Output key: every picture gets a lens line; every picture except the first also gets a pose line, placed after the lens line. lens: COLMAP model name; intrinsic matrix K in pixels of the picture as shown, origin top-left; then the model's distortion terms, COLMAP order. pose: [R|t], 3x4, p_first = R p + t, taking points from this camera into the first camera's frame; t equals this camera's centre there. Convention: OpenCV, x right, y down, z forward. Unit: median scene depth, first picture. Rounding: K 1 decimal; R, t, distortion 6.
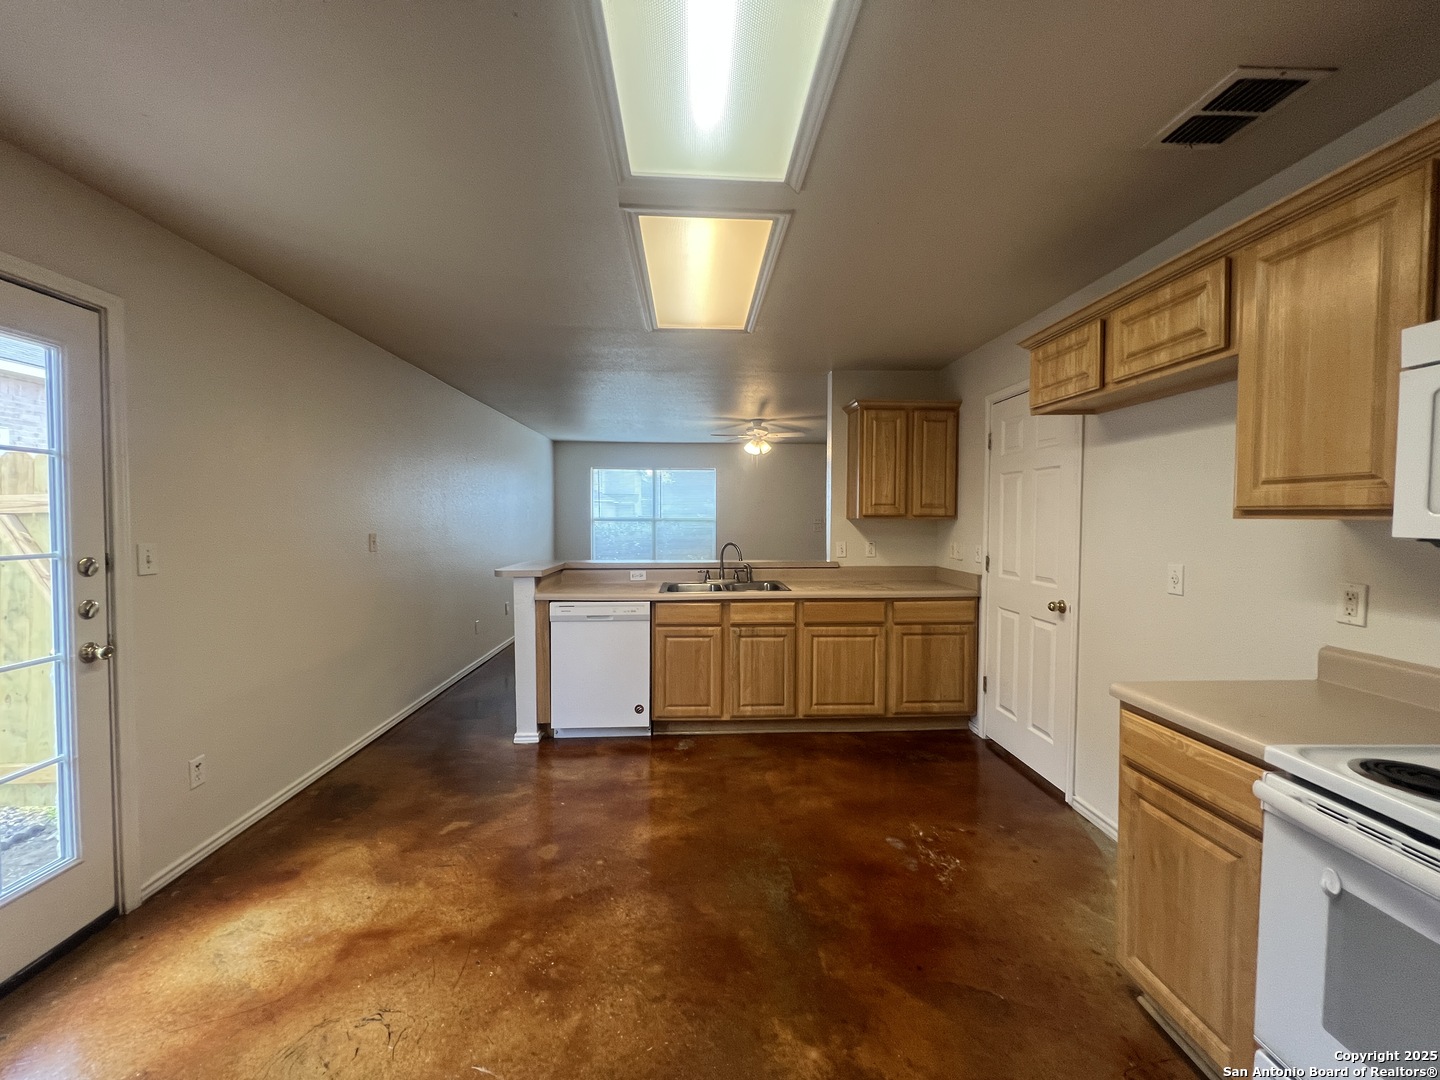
lens RADIAL K [[576.5, 0, 717.8], [0, 576.5, 532.6], [0, 0, 1]] dist [-0.001624, 0.000744]
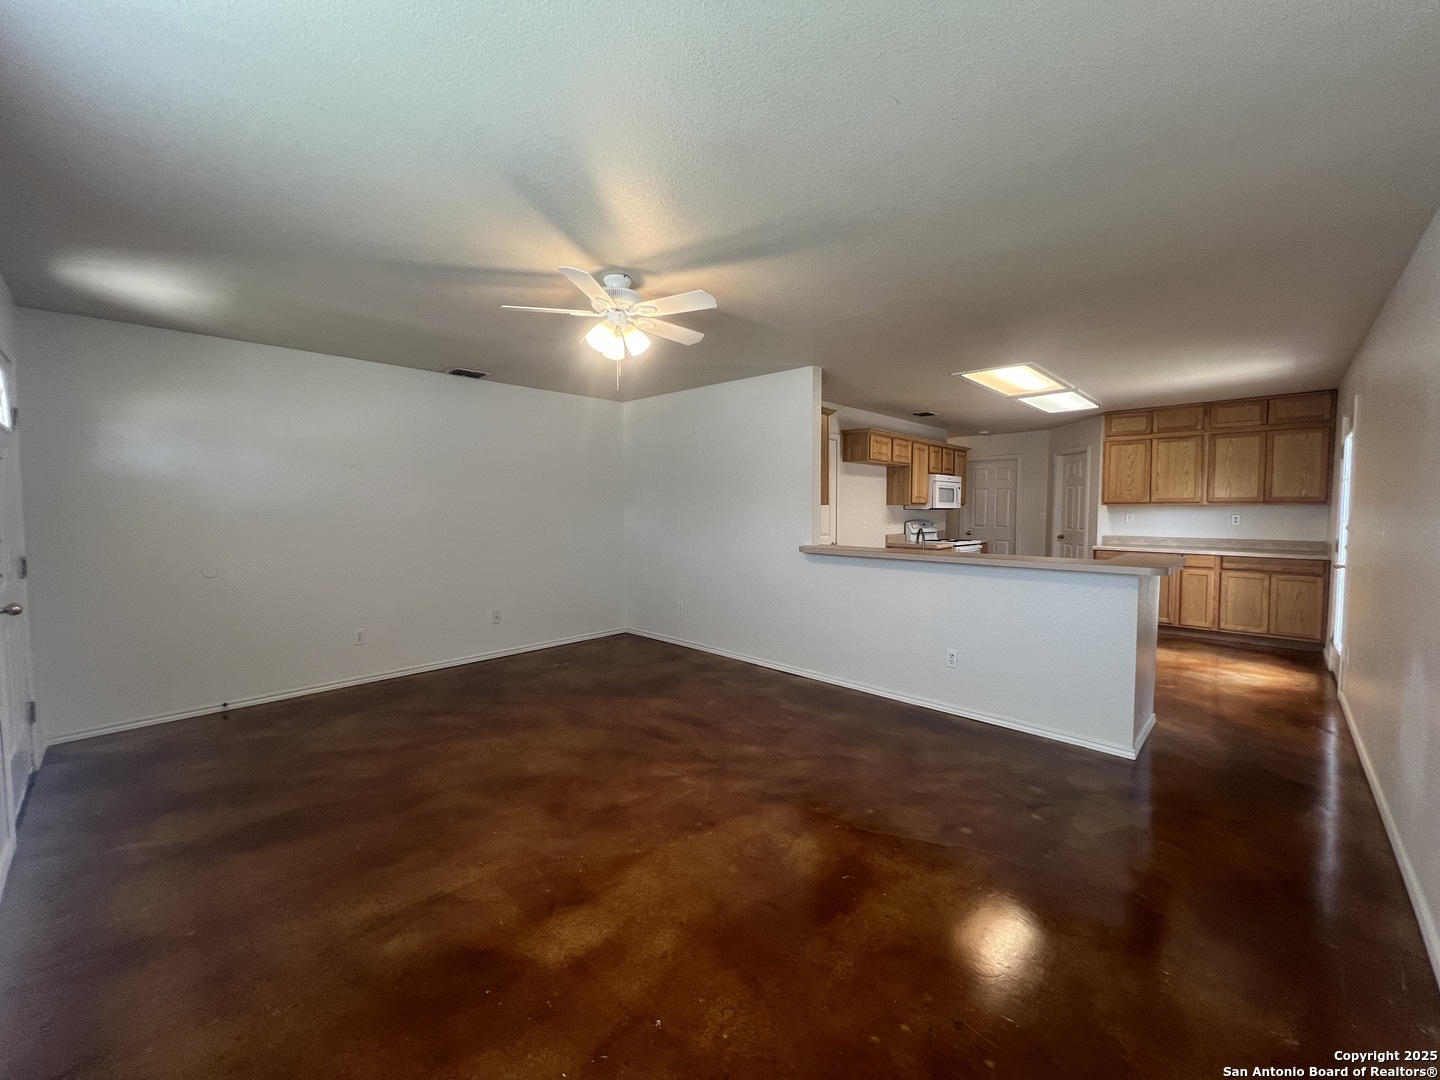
lens RADIAL K [[576.5, 0, 717.8], [0, 576.5, 532.6], [0, 0, 1]] dist [-0.001624, 0.000744]
pose [[-0.688240, -0.035417, 0.724618, -0.562244], [0.017524, 0.997705, 0.065409, -0.057692], [-0.725271, 0.057715, -0.686040, 2.309959]]
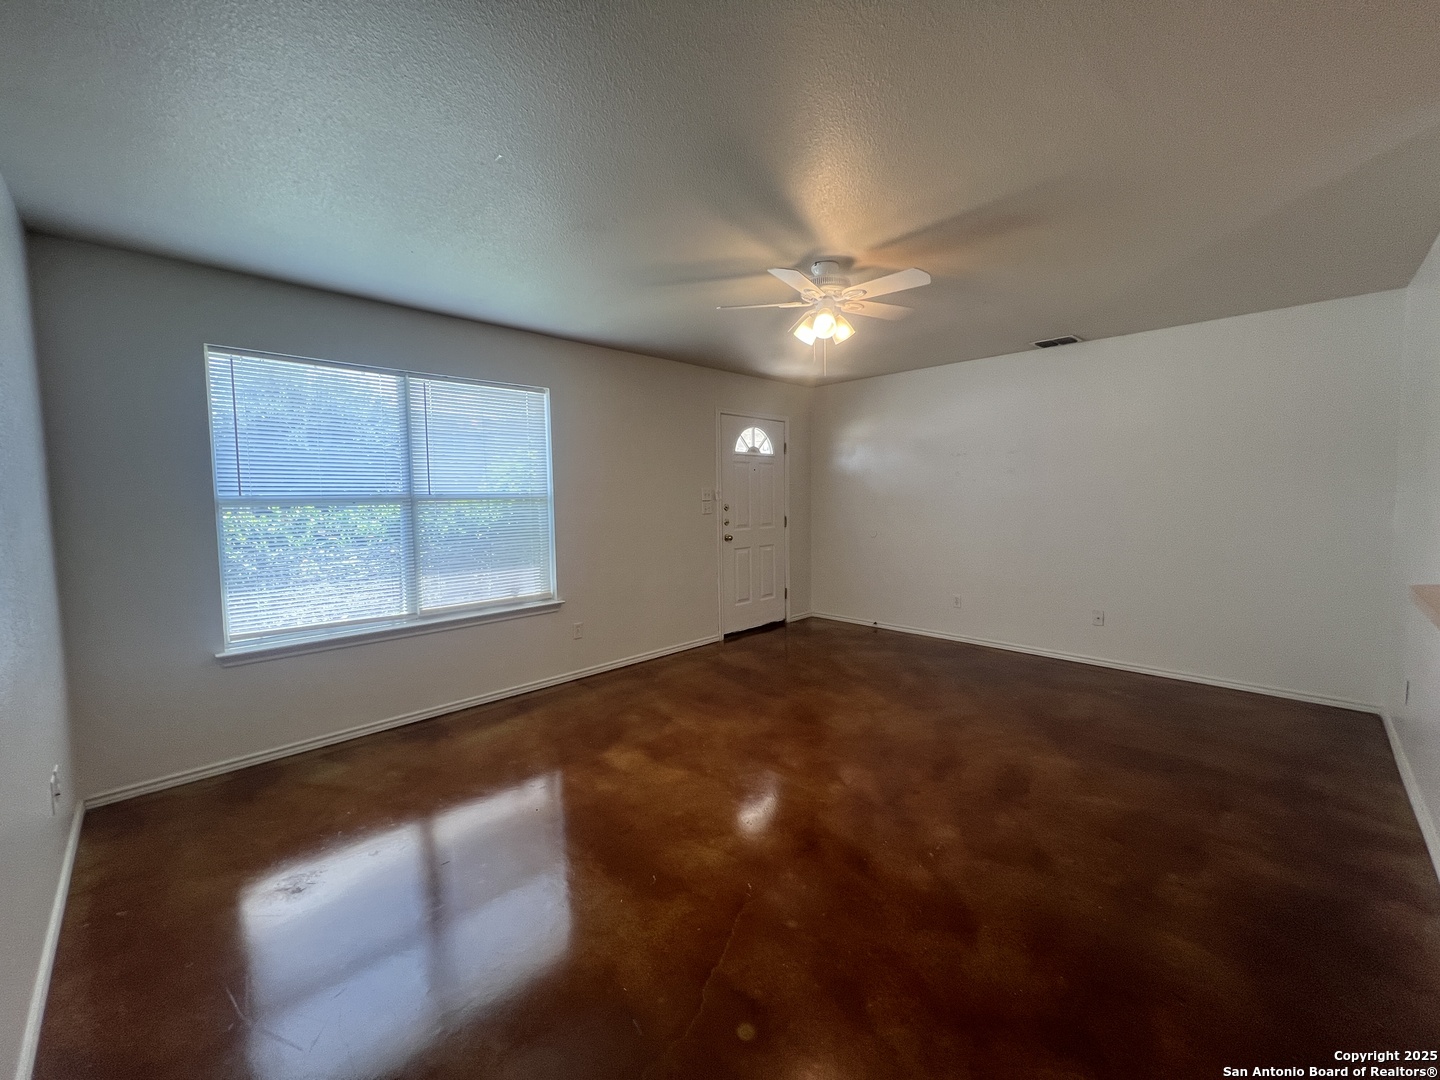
lens RADIAL K [[576.5, 0, 717.8], [0, 576.5, 532.6], [0, 0, 1]] dist [-0.001624, 0.000744]
pose [[0.740313, -0.057059, 0.669836, -0.551088], [0.030882, 0.998226, 0.050901, -0.030089], [-0.671552, -0.016997, 0.740762, 1.334446]]
